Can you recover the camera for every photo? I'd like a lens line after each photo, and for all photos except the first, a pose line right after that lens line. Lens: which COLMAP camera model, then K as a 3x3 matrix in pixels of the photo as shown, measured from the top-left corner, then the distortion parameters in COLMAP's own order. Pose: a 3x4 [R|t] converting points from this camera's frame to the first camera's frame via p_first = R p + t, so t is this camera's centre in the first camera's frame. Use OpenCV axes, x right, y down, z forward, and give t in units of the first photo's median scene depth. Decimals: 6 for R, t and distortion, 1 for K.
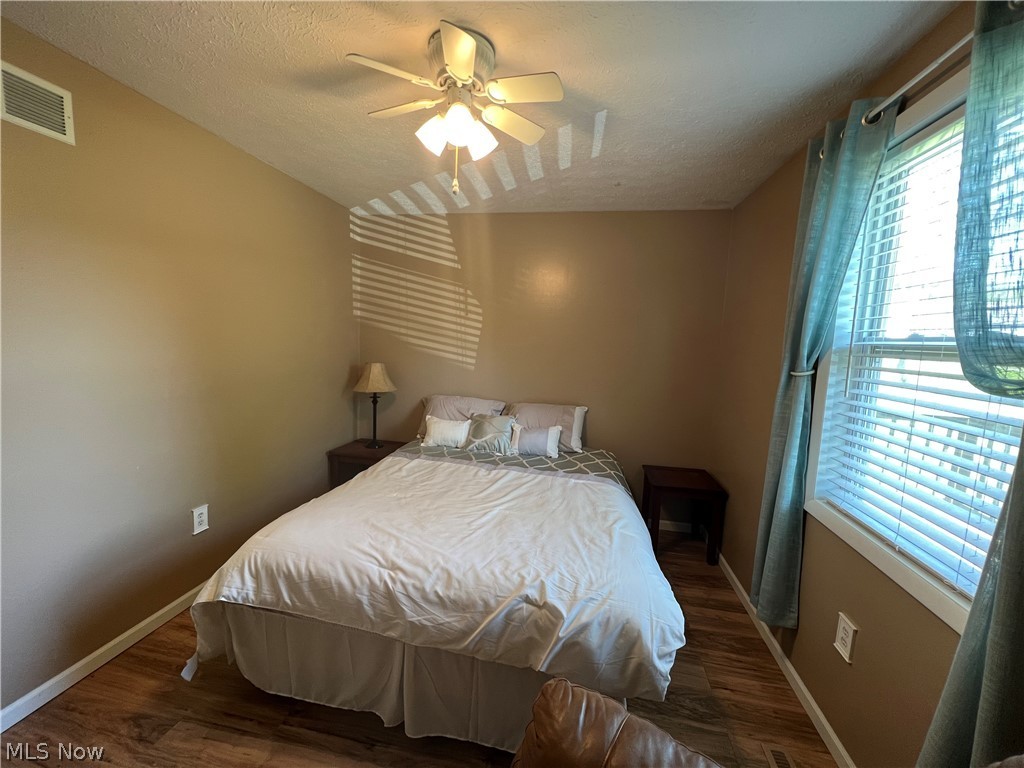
lens RADIAL K [[410.1, 0, 510.1], [0, 410.1, 380.9], [0, 0, 1]] dist [-0.000993, 0.000897]
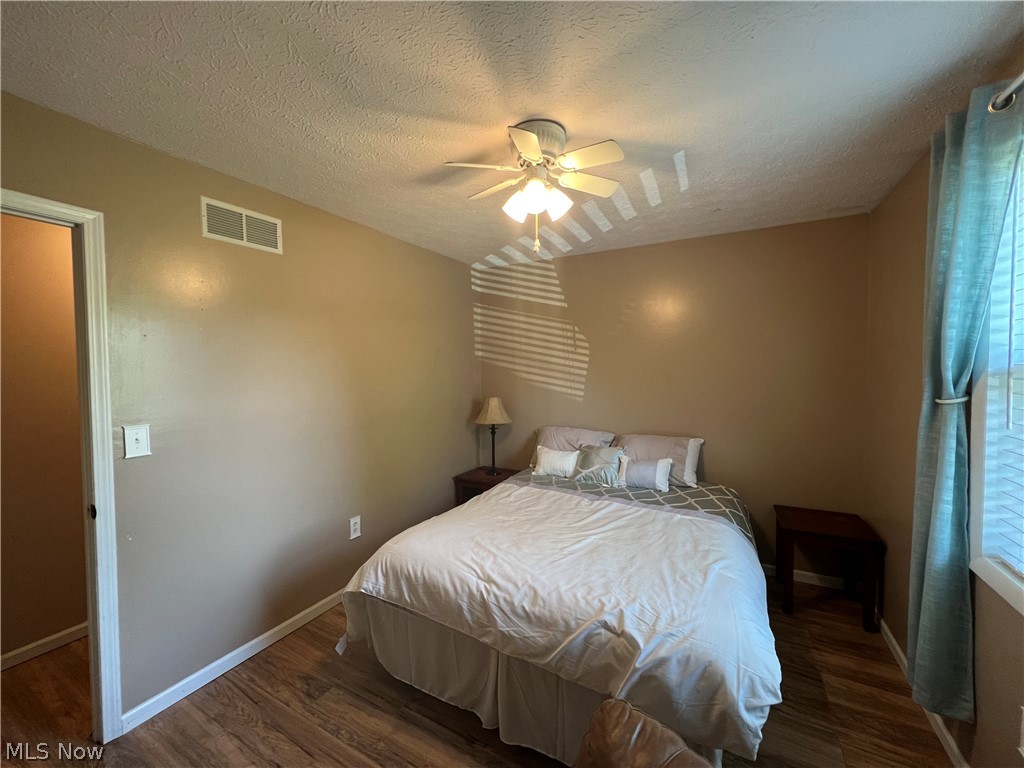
lens RADIAL K [[410.1, 0, 510.1], [0, 410.1, 381.2], [0, 0, 1]] dist [-0.000993, 0.000897]
pose [[0.949349, -0.036001, -0.312155, 0.124538], [0.013181, 0.997103, -0.074908, -0.007778], [0.313948, 0.066999, 0.947073, -0.080149]]
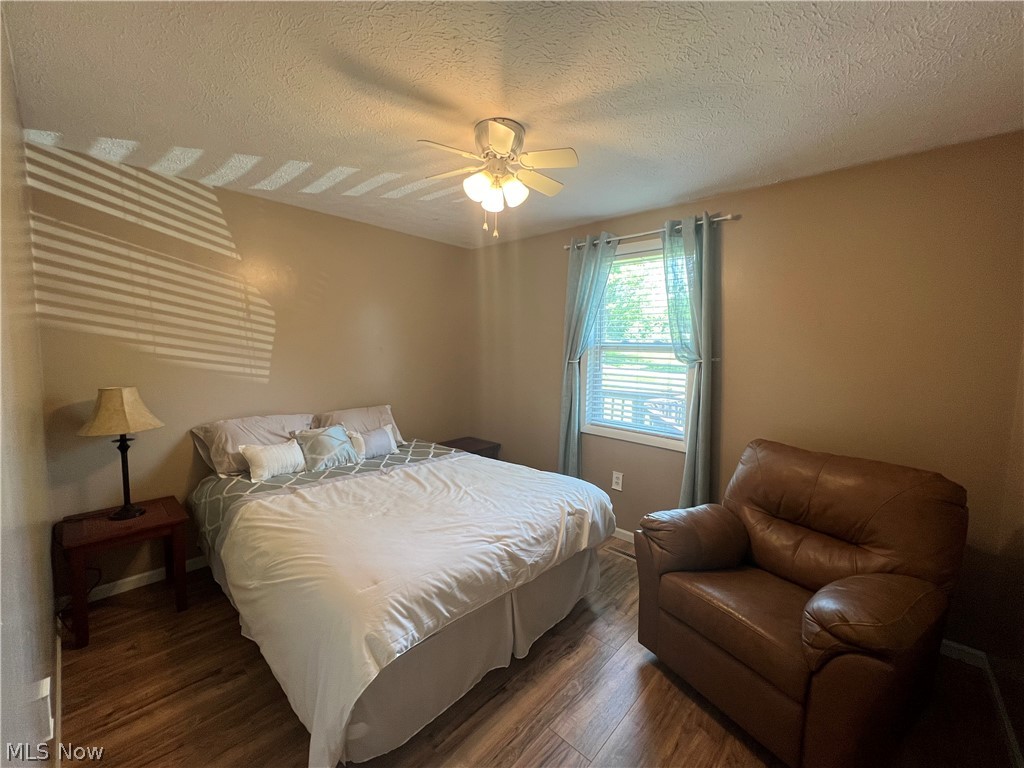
lens RADIAL K [[410.1, 0, 509.5], [0, 410.1, 381.3], [0, 0, 1]] dist [-0.000993, 0.000897]
pose [[0.529237, -0.102507, 0.842259, -1.068739], [0.092810, 0.993713, 0.062622, -0.073202], [-0.843383, 0.045028, 0.535423, 0.254601]]
